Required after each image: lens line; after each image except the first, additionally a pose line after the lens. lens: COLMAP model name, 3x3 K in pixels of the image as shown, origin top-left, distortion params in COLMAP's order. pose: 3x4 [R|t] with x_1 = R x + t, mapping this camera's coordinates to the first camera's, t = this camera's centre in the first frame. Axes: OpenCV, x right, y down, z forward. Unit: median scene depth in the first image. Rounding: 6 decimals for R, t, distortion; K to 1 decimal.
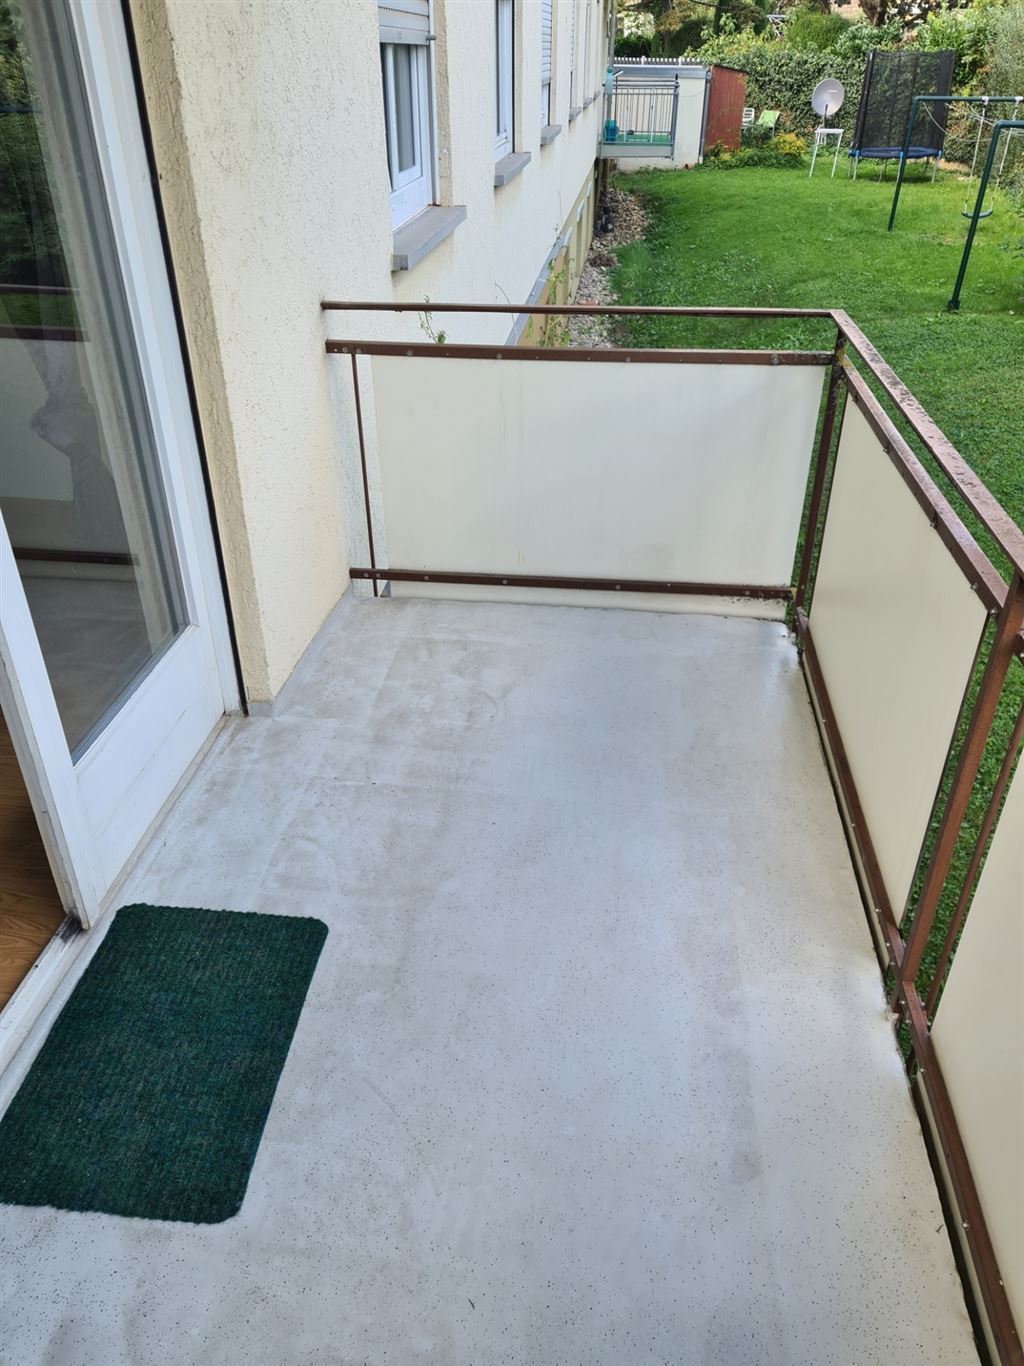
lens RADIAL K [[991.2, 0, 512.5], [0, 991.2, 681.3], [0, 0, 1]] dist [0.008267, -0.006761]
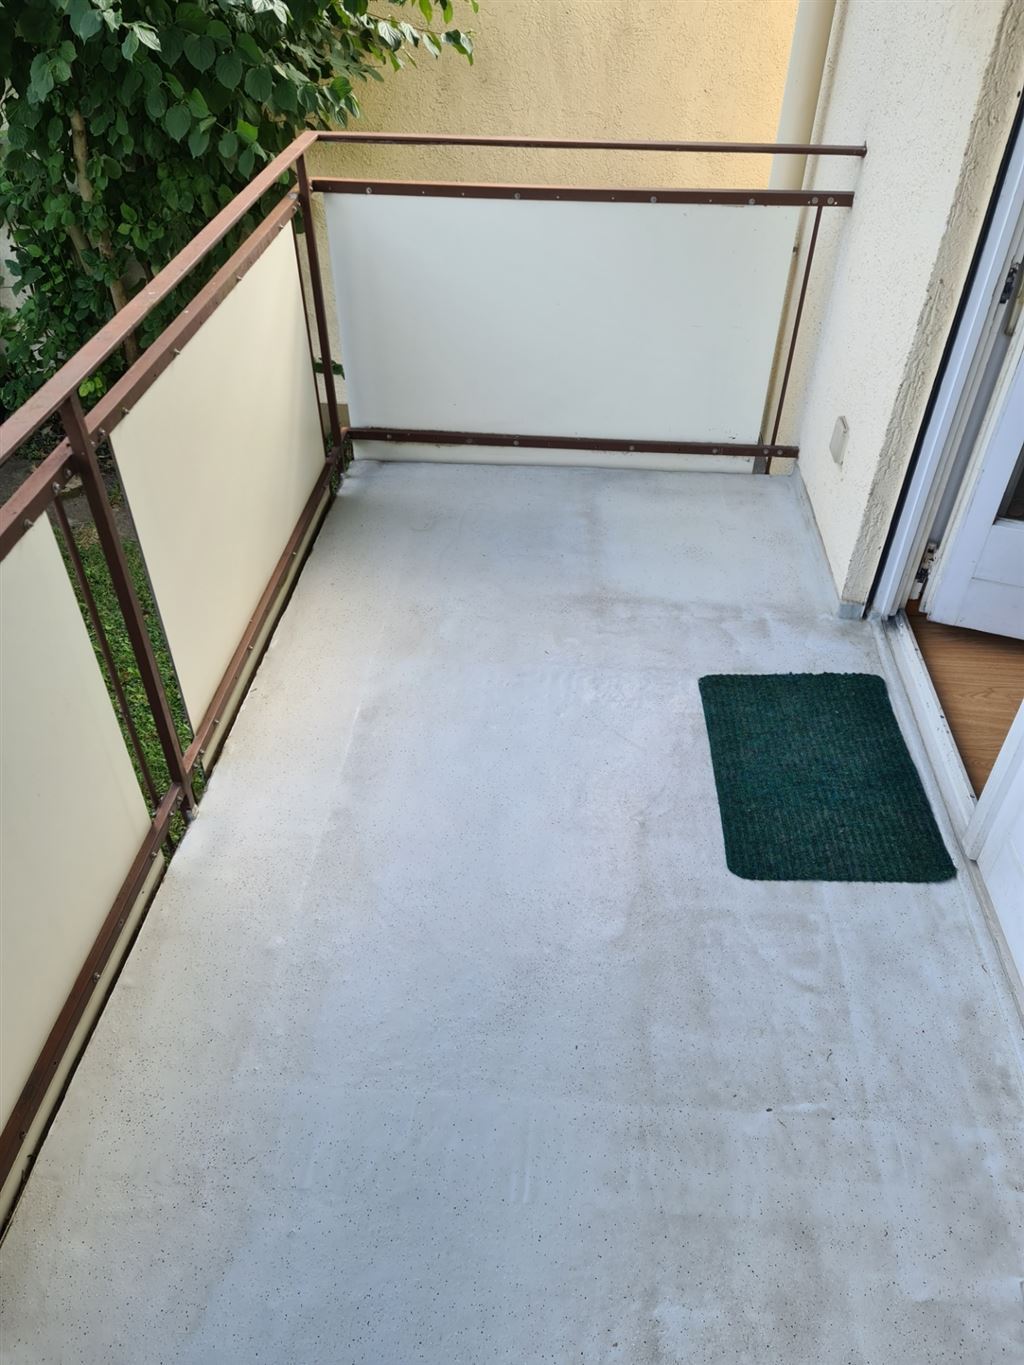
lens RADIAL K [[990.5, 0, 511.2], [0, 990.5, 684.8], [0, 0, 1]] dist [0.008267, -0.006761]
pose [[-0.999397, 0.014647, -0.031484, 0.047366], [-0.025263, 0.315384, 0.948628, -0.645129], [0.023824, 0.948851, -0.314824, 1.022227]]
